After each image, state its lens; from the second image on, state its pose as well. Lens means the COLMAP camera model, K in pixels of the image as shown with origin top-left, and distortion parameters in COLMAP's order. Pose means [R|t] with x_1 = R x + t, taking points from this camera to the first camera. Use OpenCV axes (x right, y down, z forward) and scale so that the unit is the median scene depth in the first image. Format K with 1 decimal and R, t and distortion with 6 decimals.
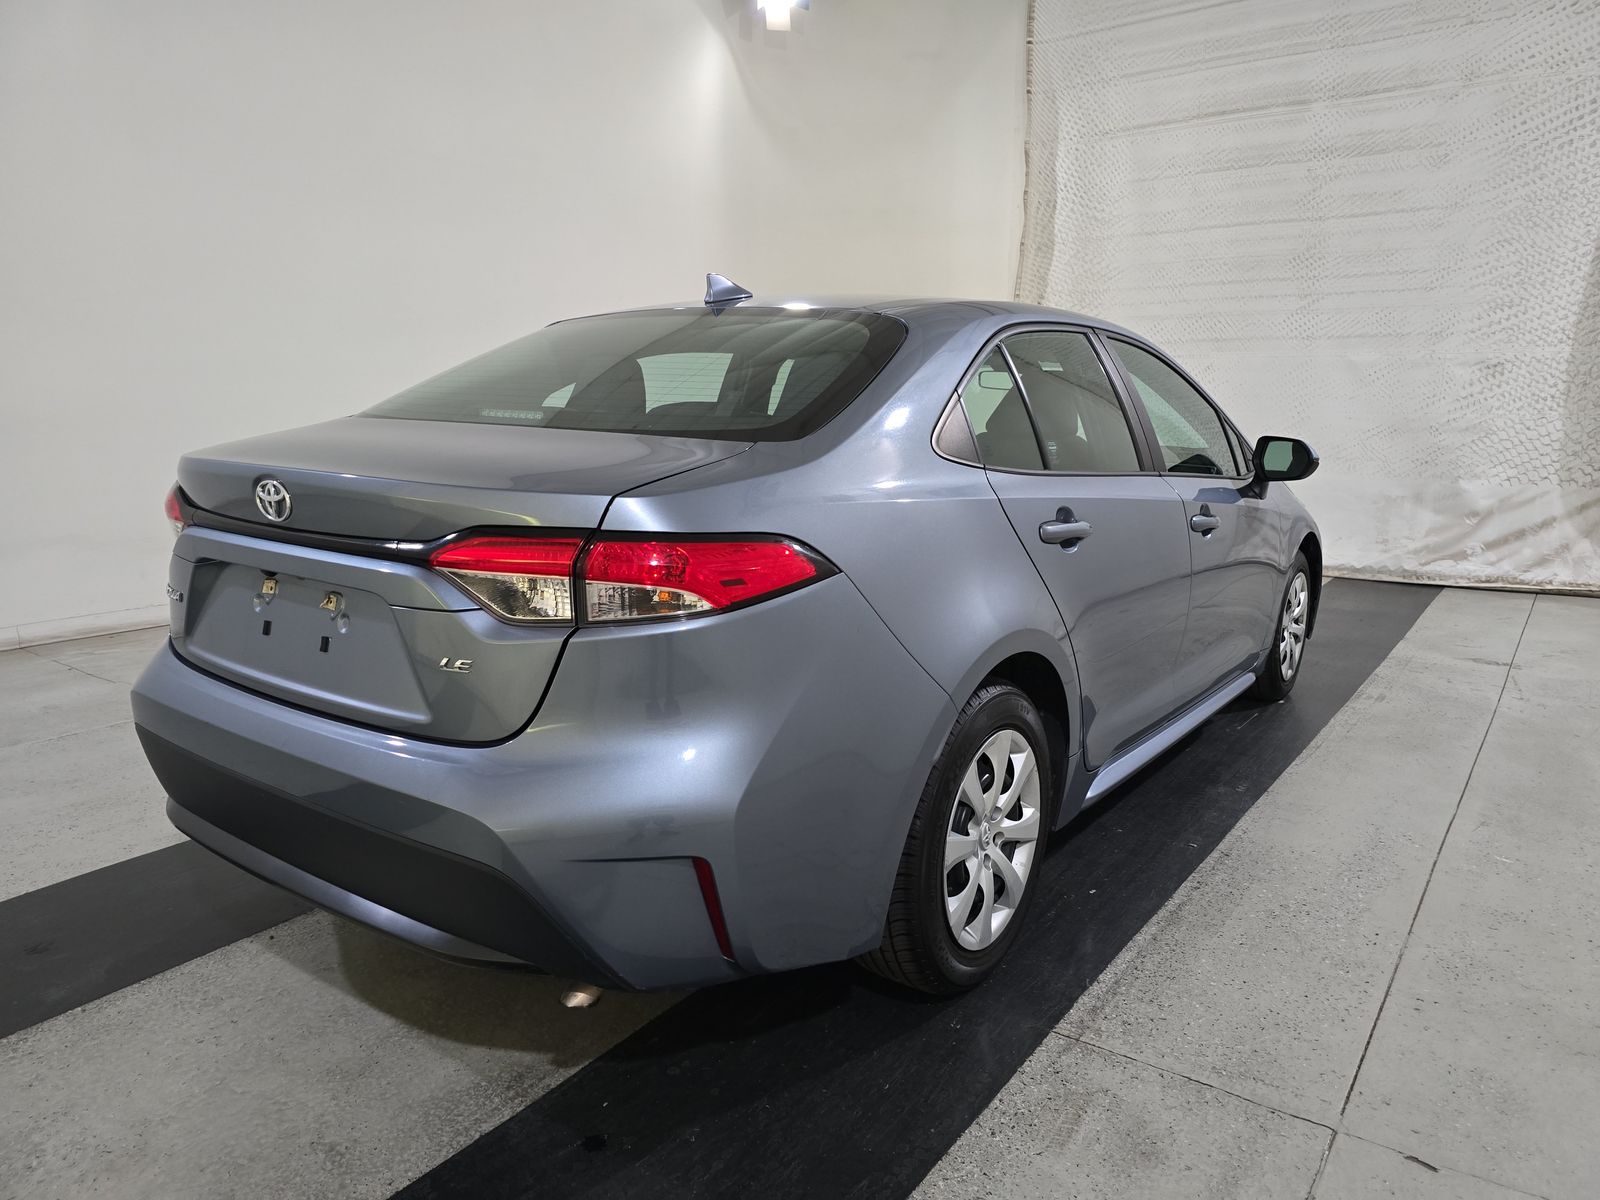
lens RADIAL K [[1081.6, 0, 802.5], [0, 1081.6, 593.5], [0, 0, 1]] dist [0.025232, -0.016082]
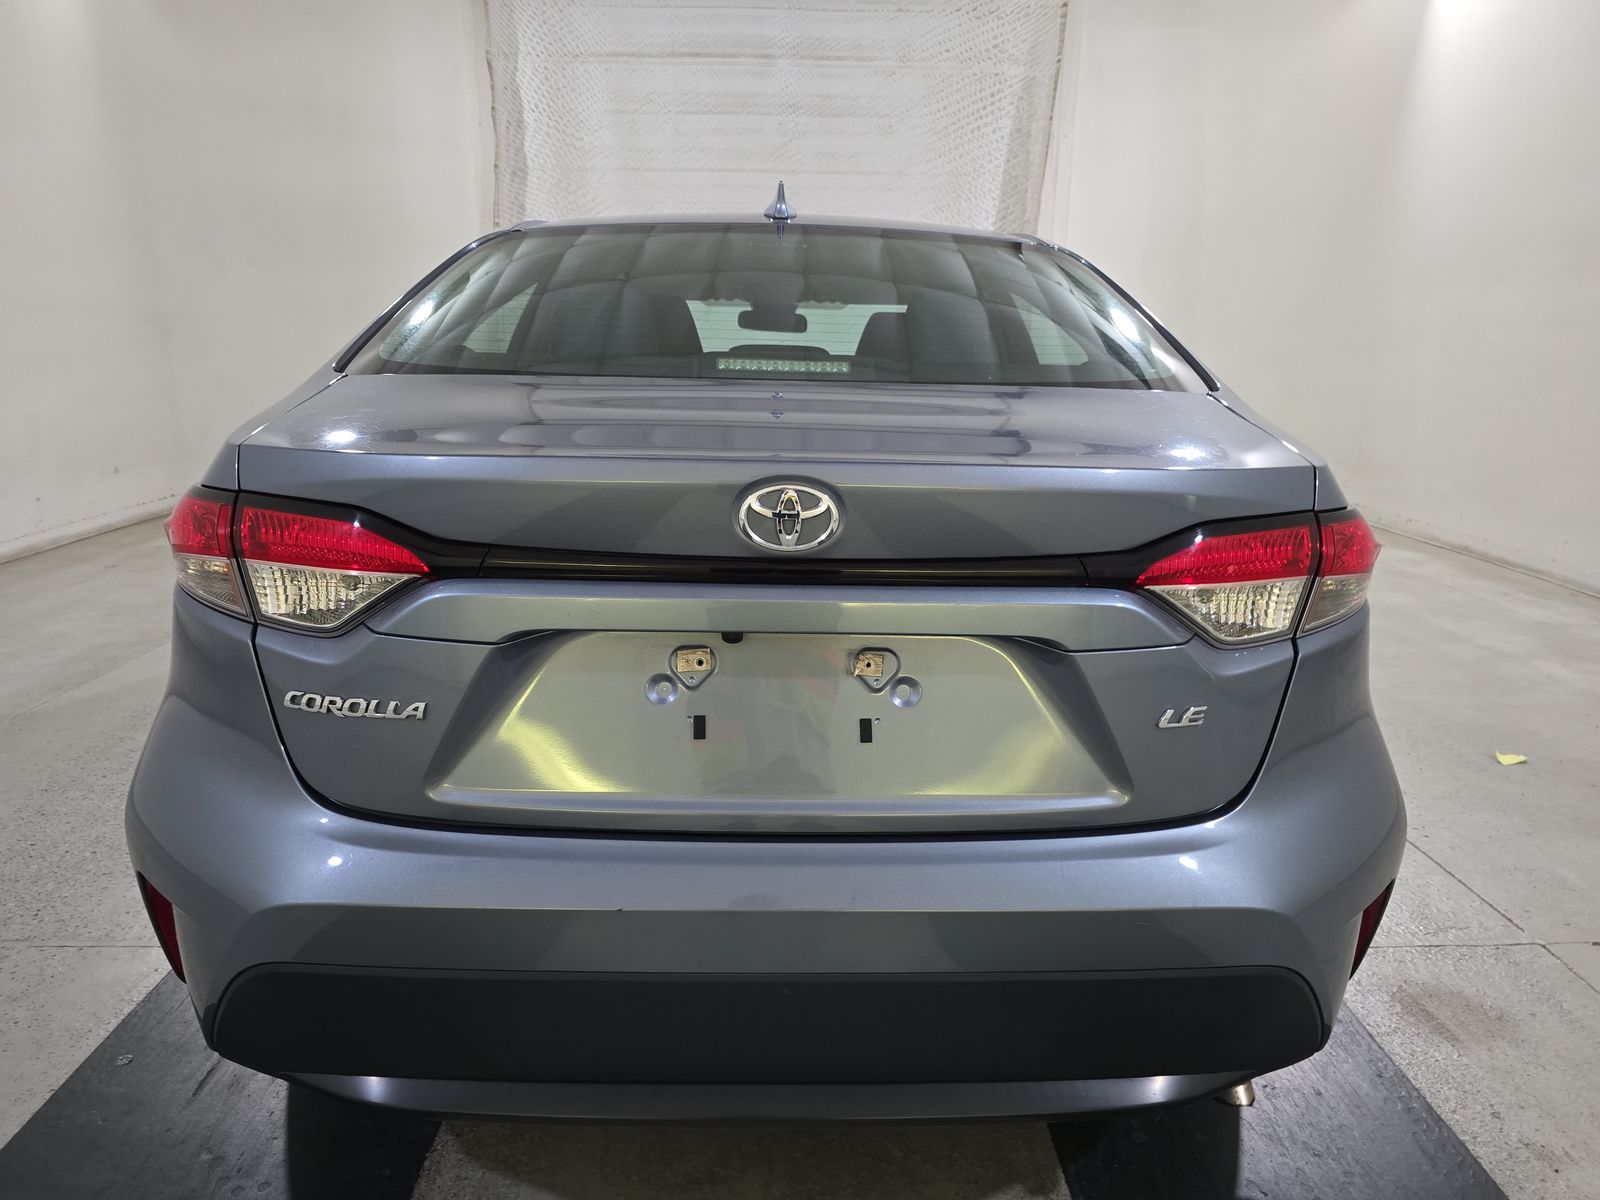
lens RADIAL K [[1081.6, 0, 800.9], [0, 1081.6, 595.0], [0, 0, 1]] dist [0.025232, -0.016082]
pose [[0.792014, -0.136001, 0.595162, -0.234597], [0.102714, 0.990659, 0.089689, -0.026425], [-0.601800, -0.009904, 0.798585, 0.142700]]
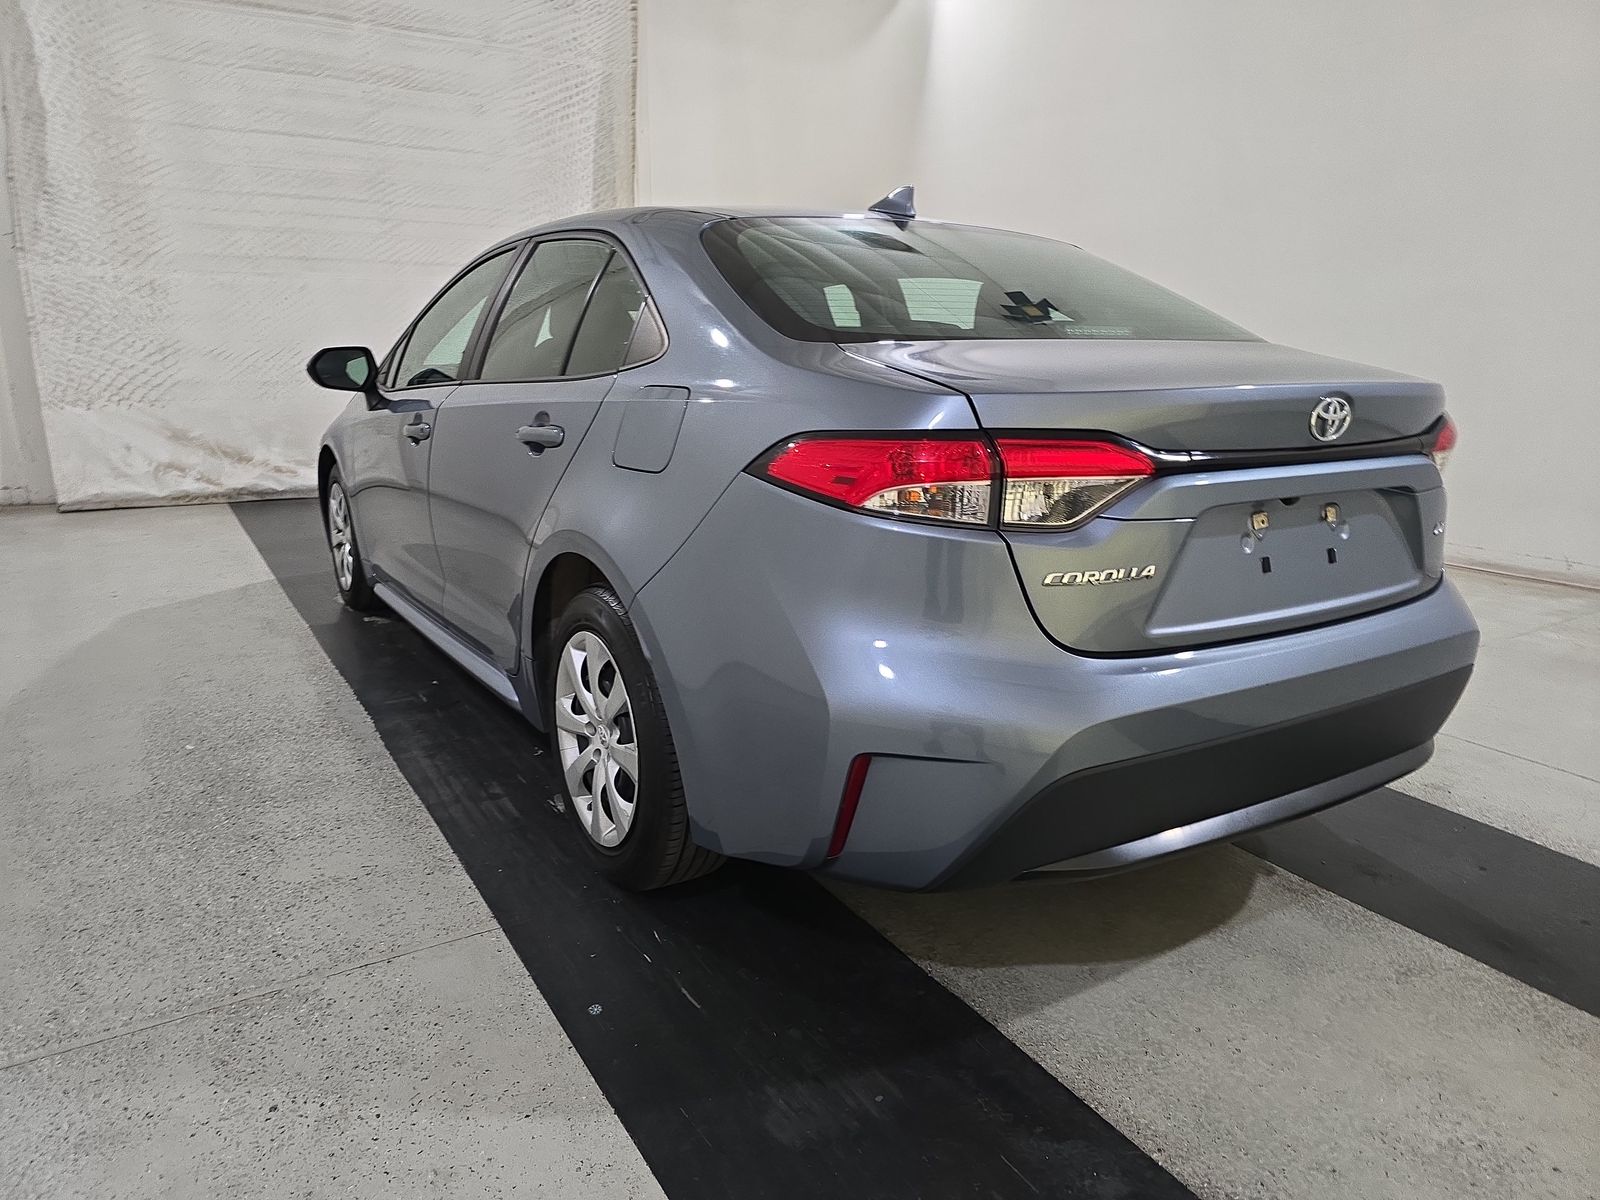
lens RADIAL K [[1081.6, 0, 797.4], [0, 1081.6, 595.0], [0, 0, 1]] dist [0.025232, -0.016082]
pose [[0.369456, -0.222432, 0.902234, -0.435618], [0.162038, 0.971475, 0.173150, -0.049327], [-0.915012, 0.082225, 0.394959, 0.295389]]
